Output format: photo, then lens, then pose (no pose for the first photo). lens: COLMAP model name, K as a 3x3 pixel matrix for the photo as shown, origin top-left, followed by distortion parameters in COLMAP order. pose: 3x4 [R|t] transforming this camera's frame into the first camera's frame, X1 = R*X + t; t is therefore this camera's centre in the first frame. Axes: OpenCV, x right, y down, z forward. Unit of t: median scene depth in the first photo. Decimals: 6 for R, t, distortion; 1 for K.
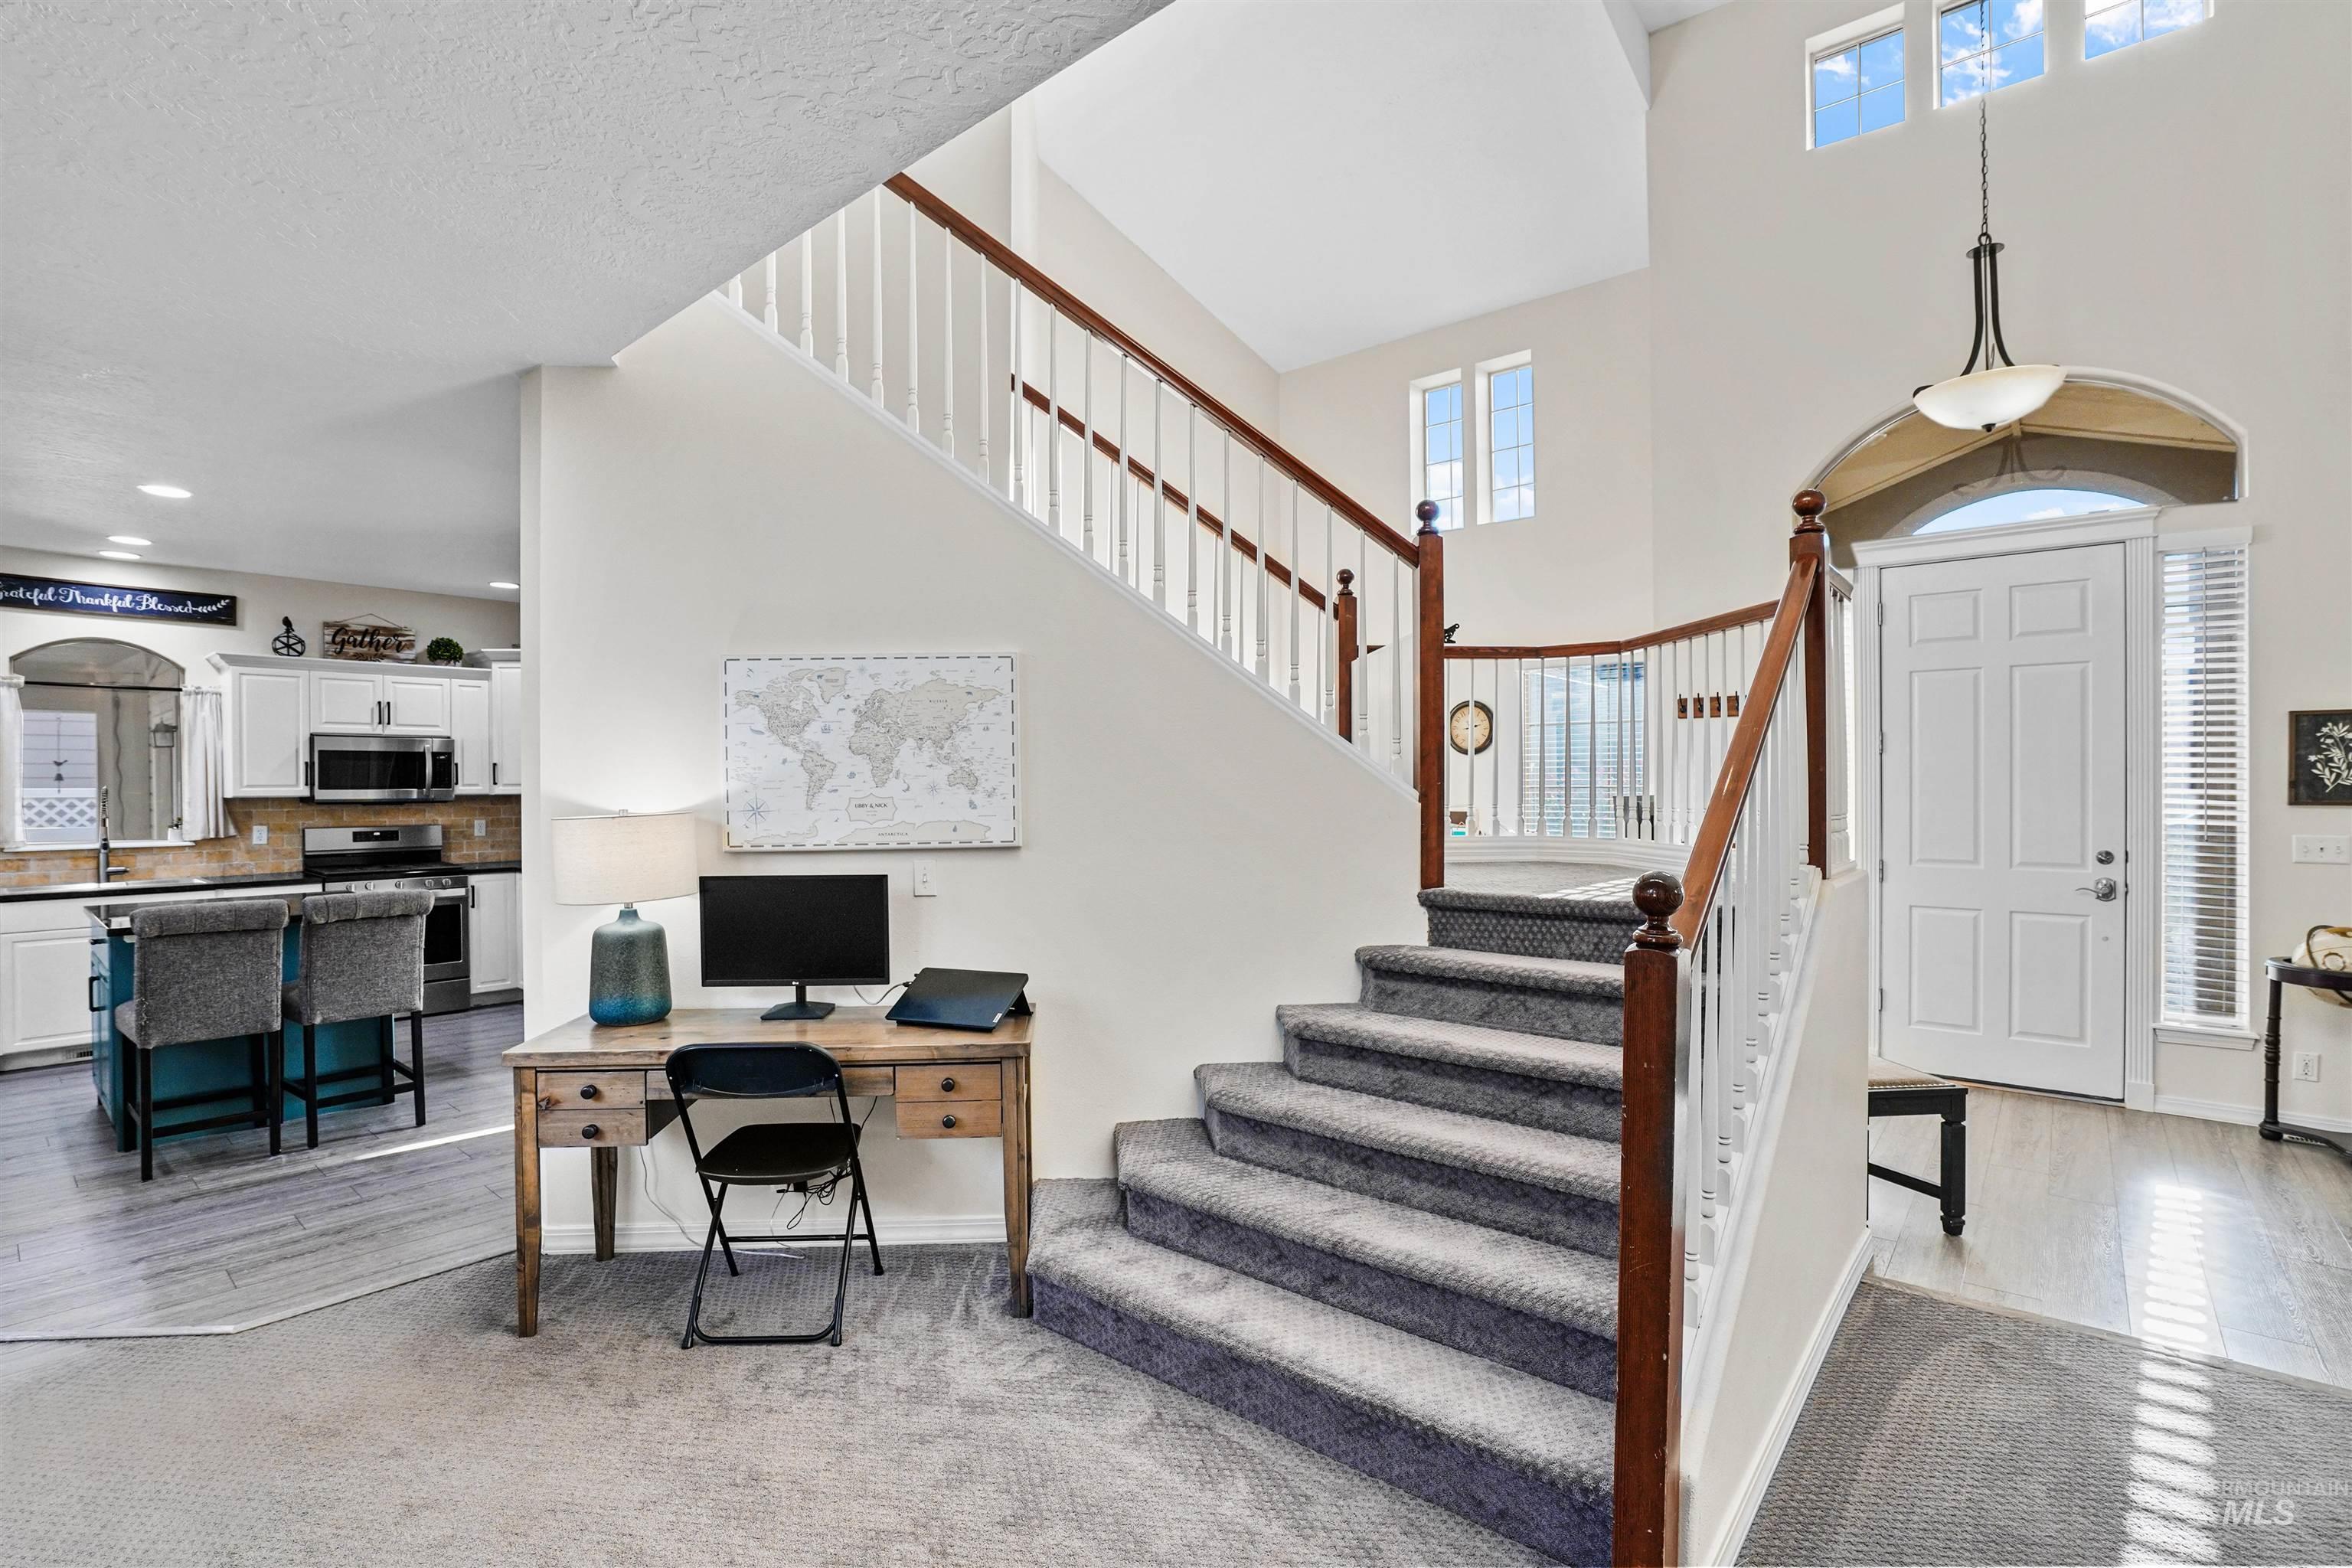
lens RADIAL K [[1108.0, 0, 1172.9], [0, 1108.0, 787.4], [0, 0, 1]] dist [-0.028304, 0.009768]
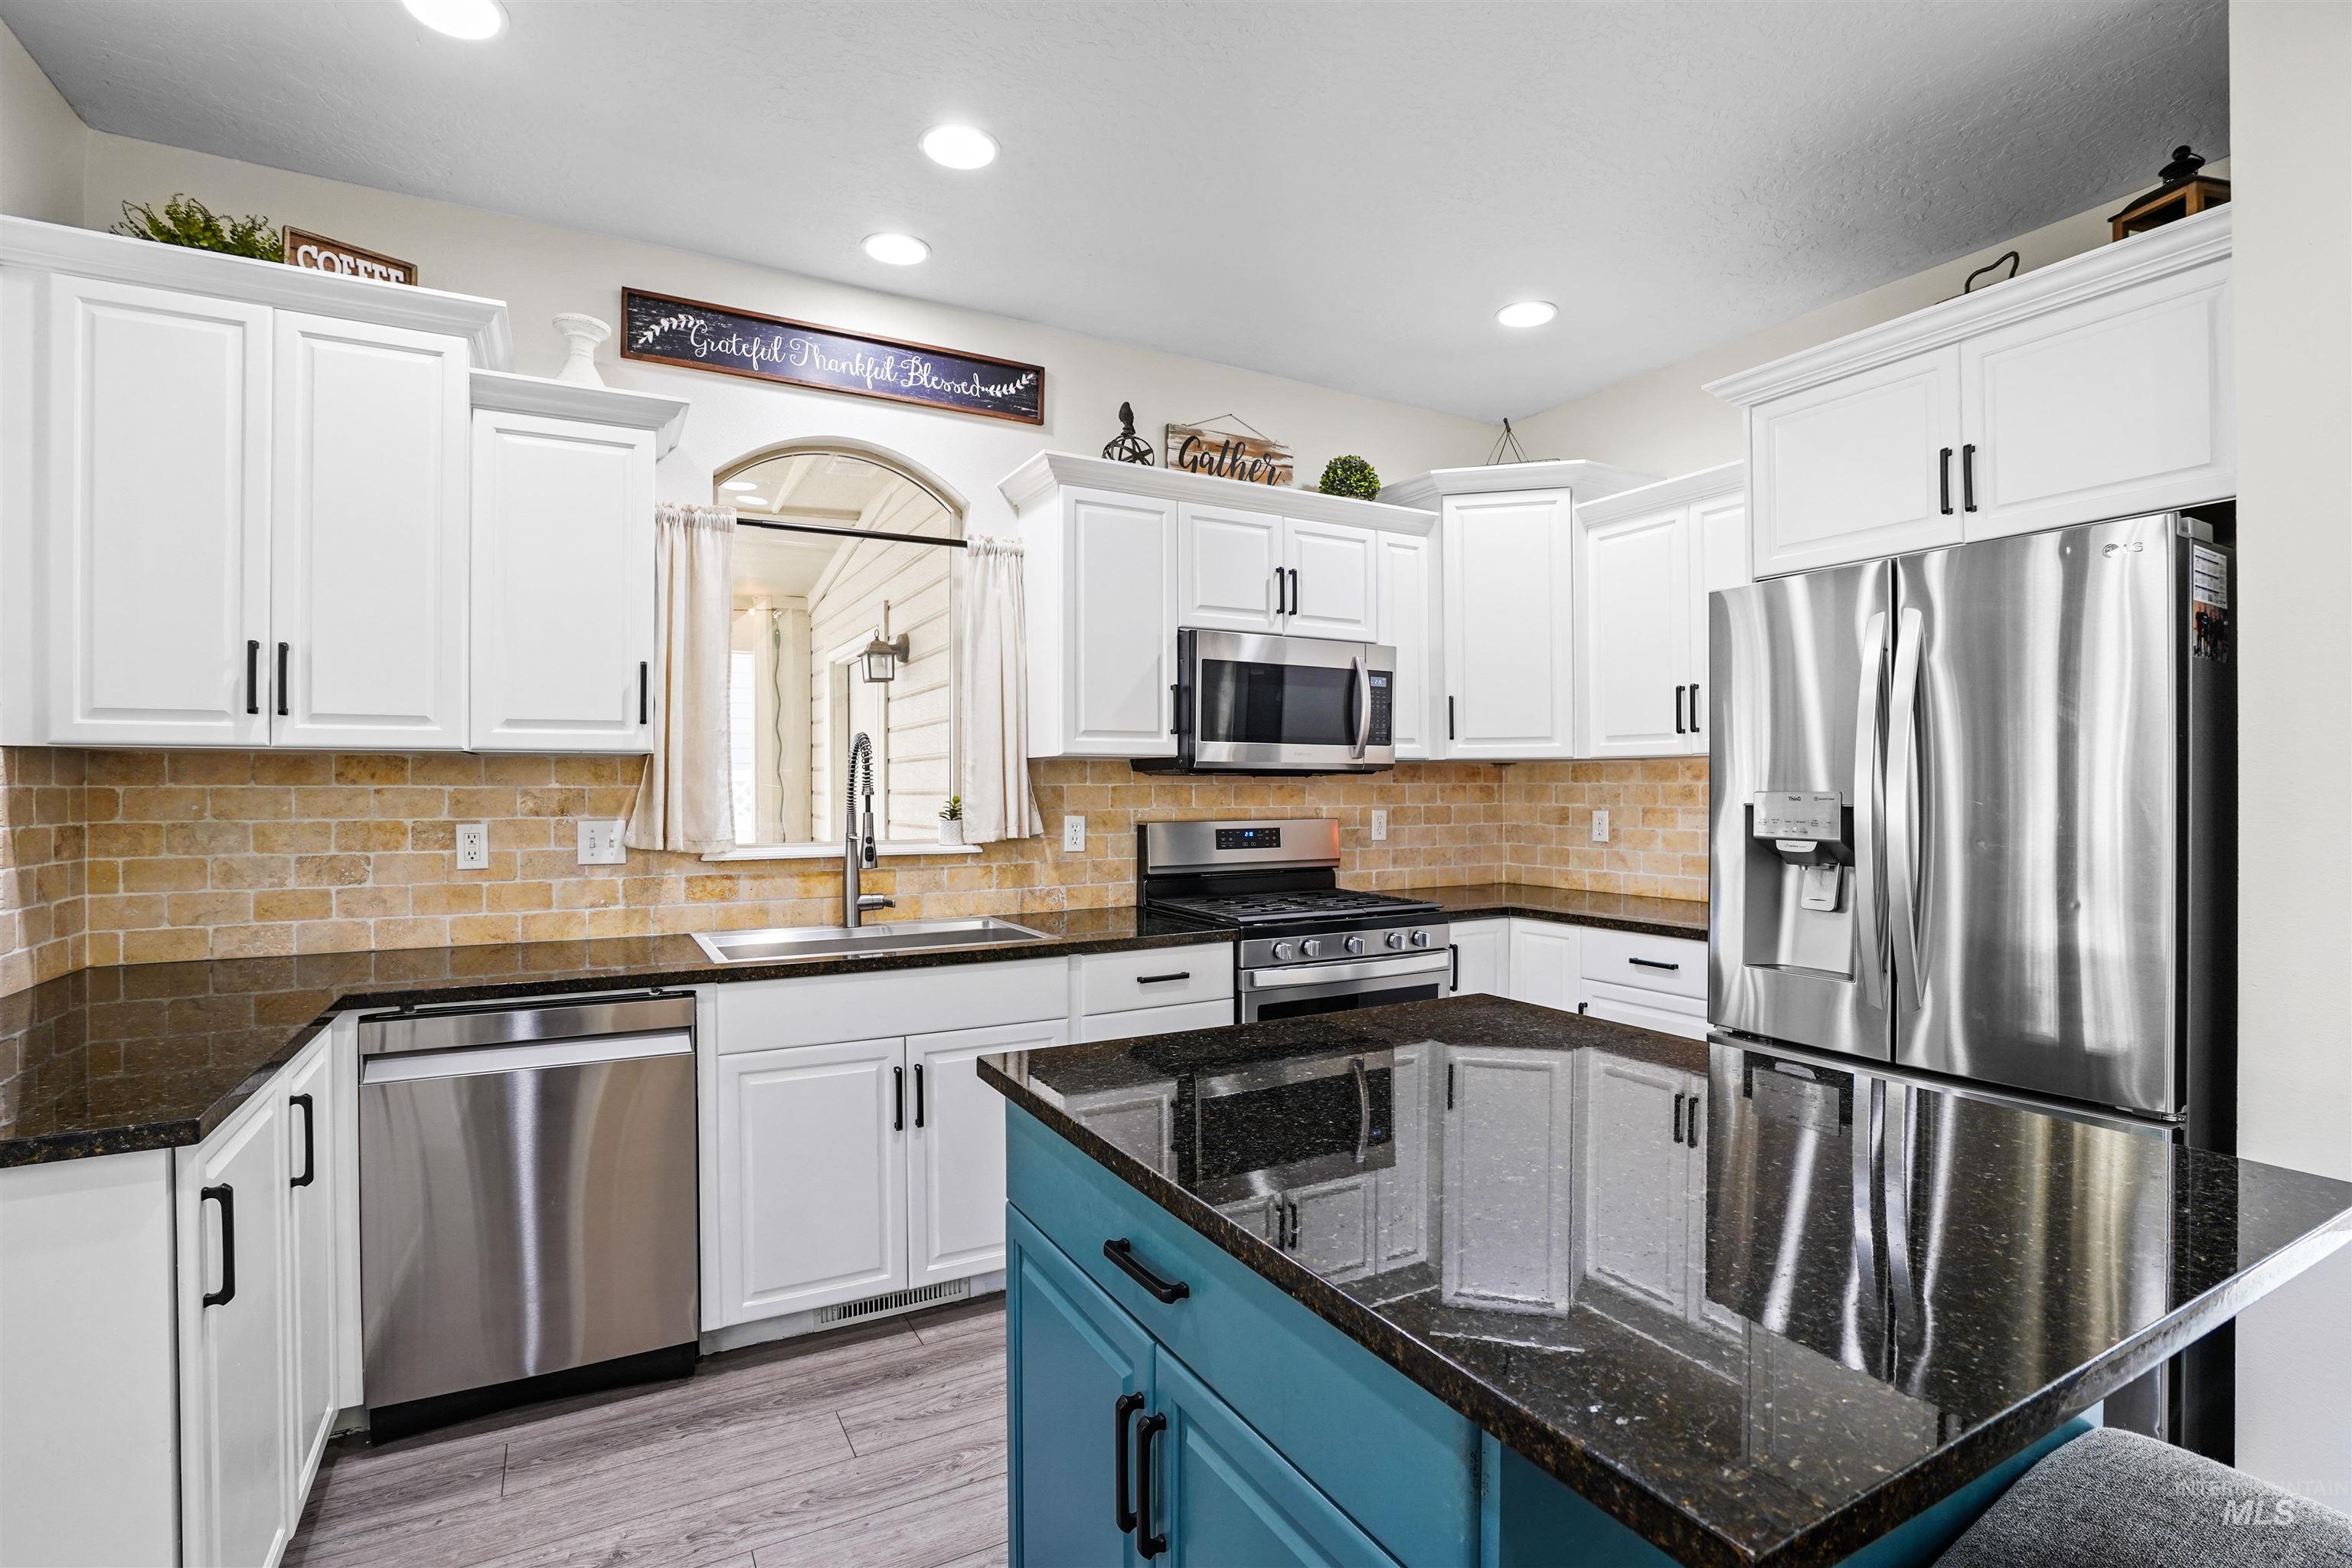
lens RADIAL K [[1108.0, 0, 1158.3], [0, 1108.0, 781.2], [0, 0, 1]] dist [-0.028304, 0.009768]
pose [[0.937111, 0.002149, -0.349024, -0.596376], [-0.005187, 0.999956, -0.007769, 0.022079], [0.348992, 0.009091, 0.937082, 0.507716]]
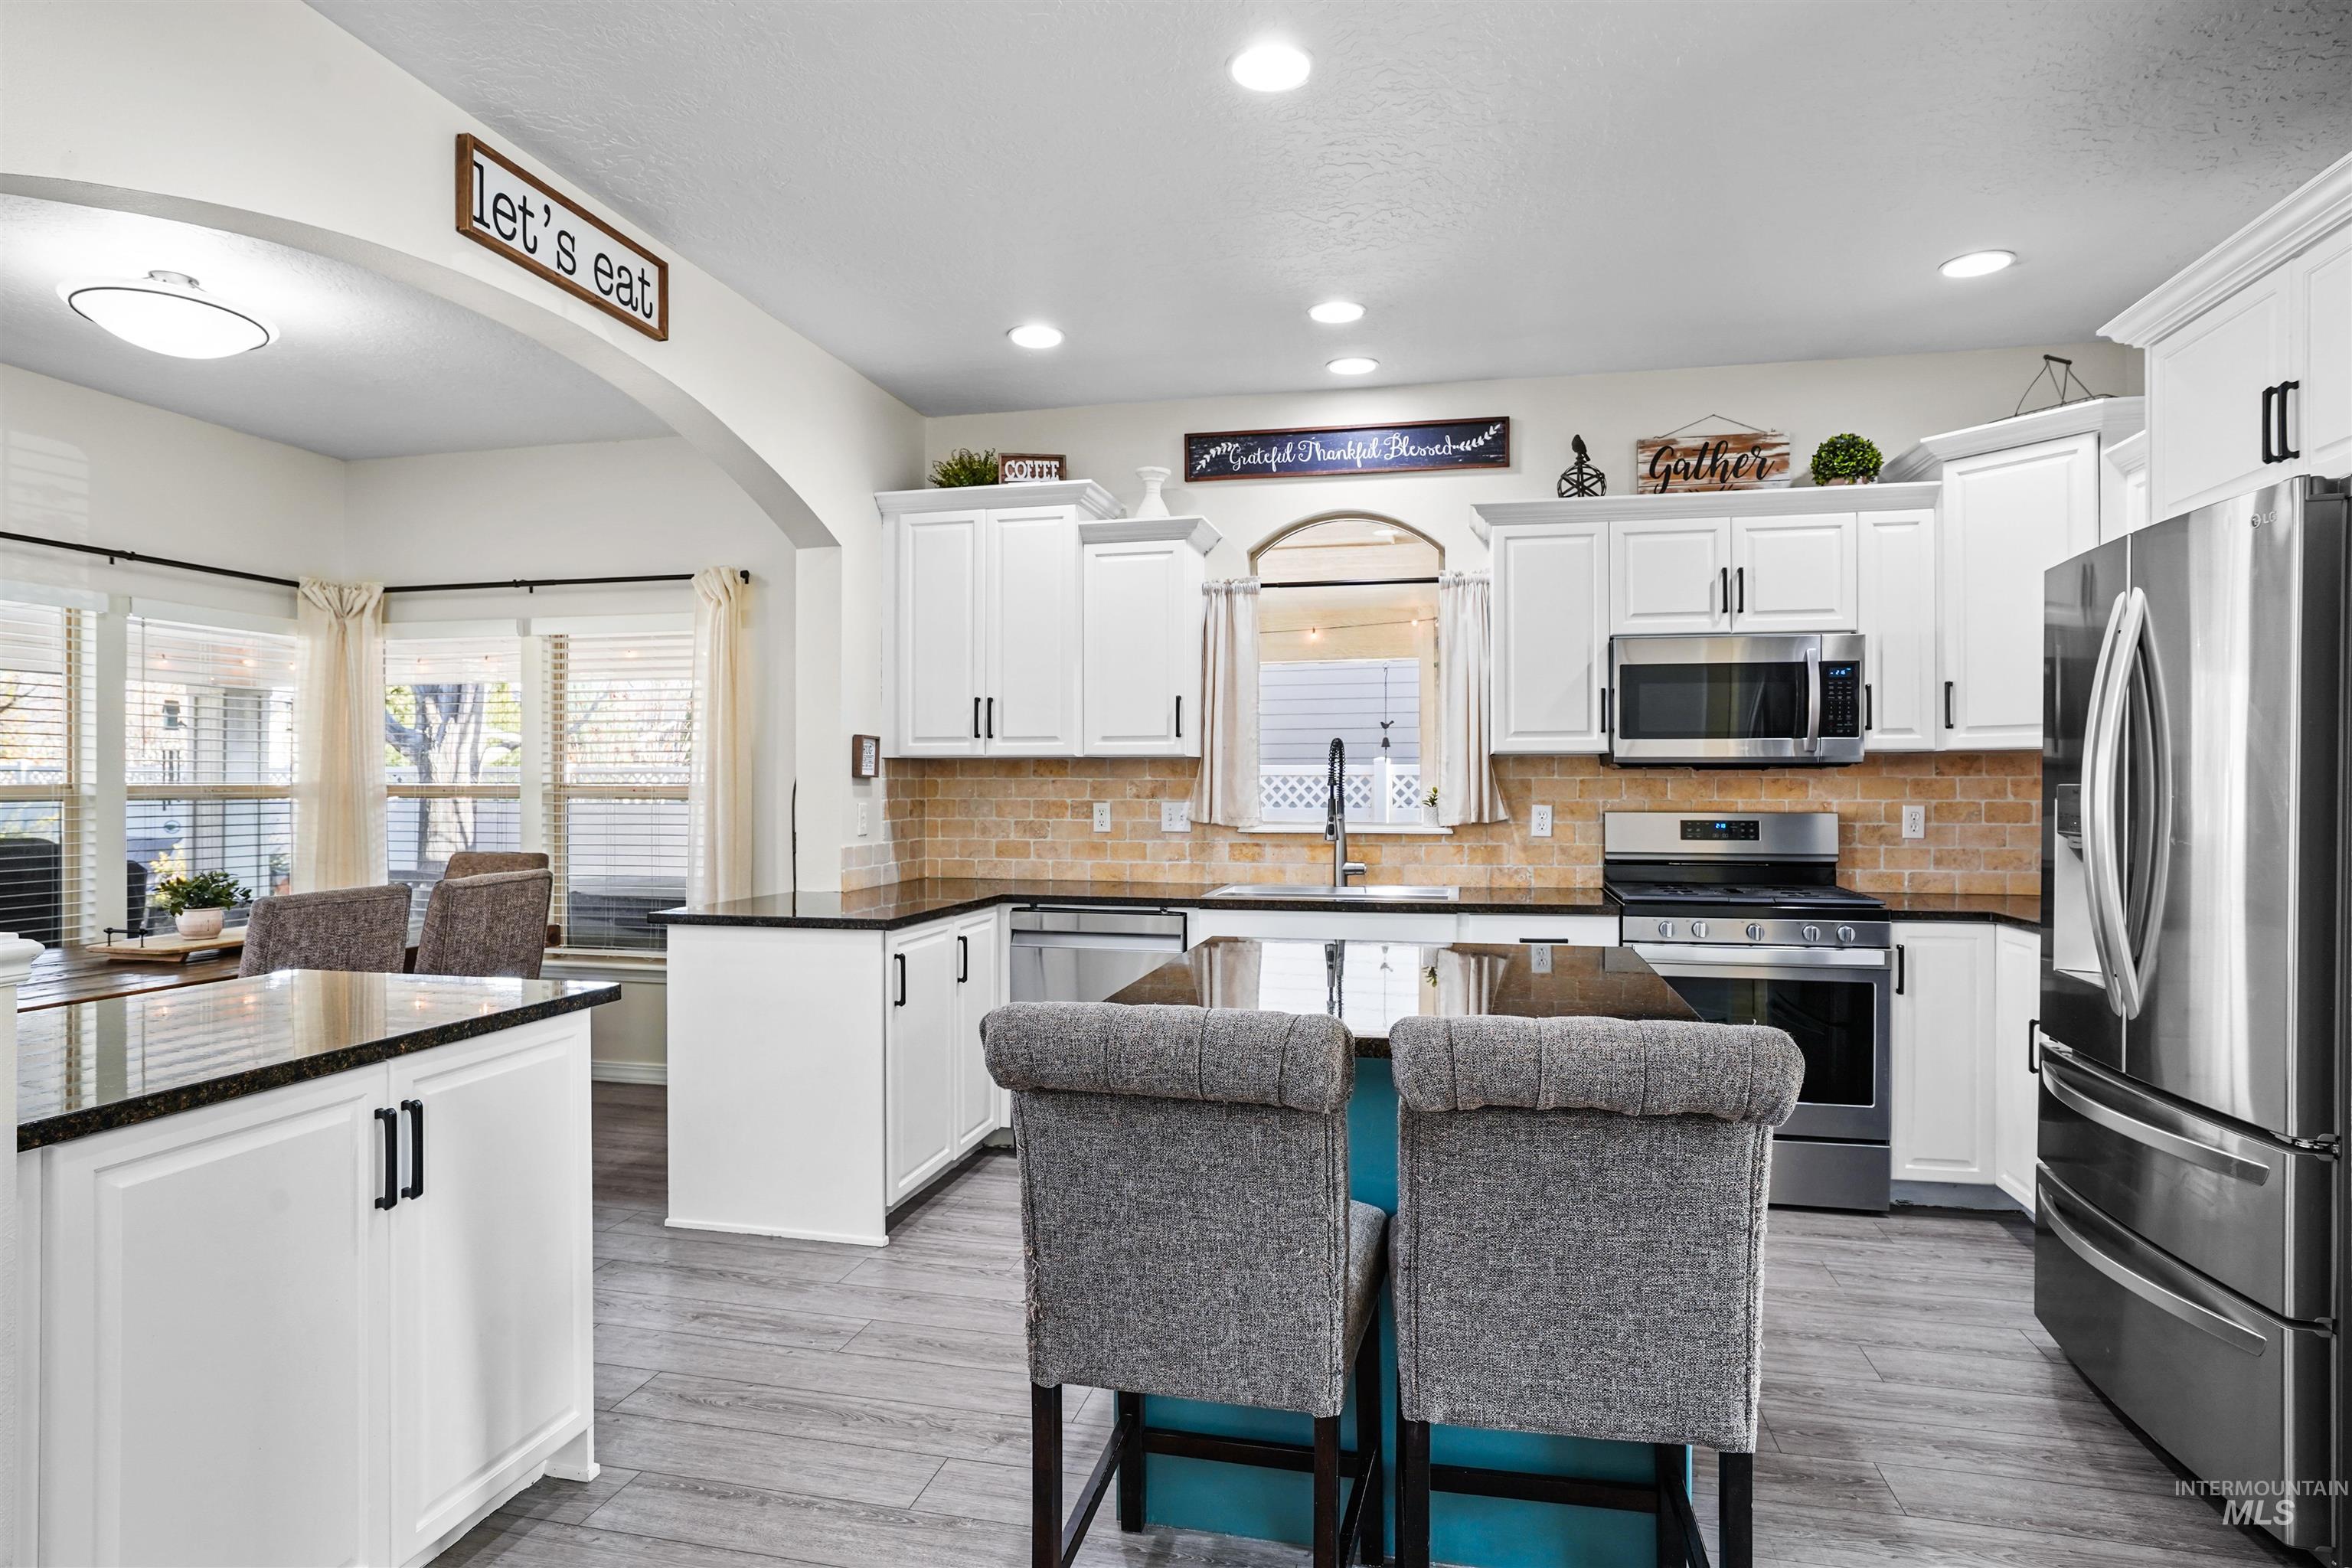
lens RADIAL K [[1293.7, 0, 1152.6], [0, 1293.7, 781.7], [0, 0, 1]] dist [-0.022111, 0.001537]
pose [[0.471249, 0.005350, -0.881984, -0.315588], [-0.007185, 0.999972, 0.002227, 0.021981], [0.881971, 0.005288, 0.471274, 0.475314]]
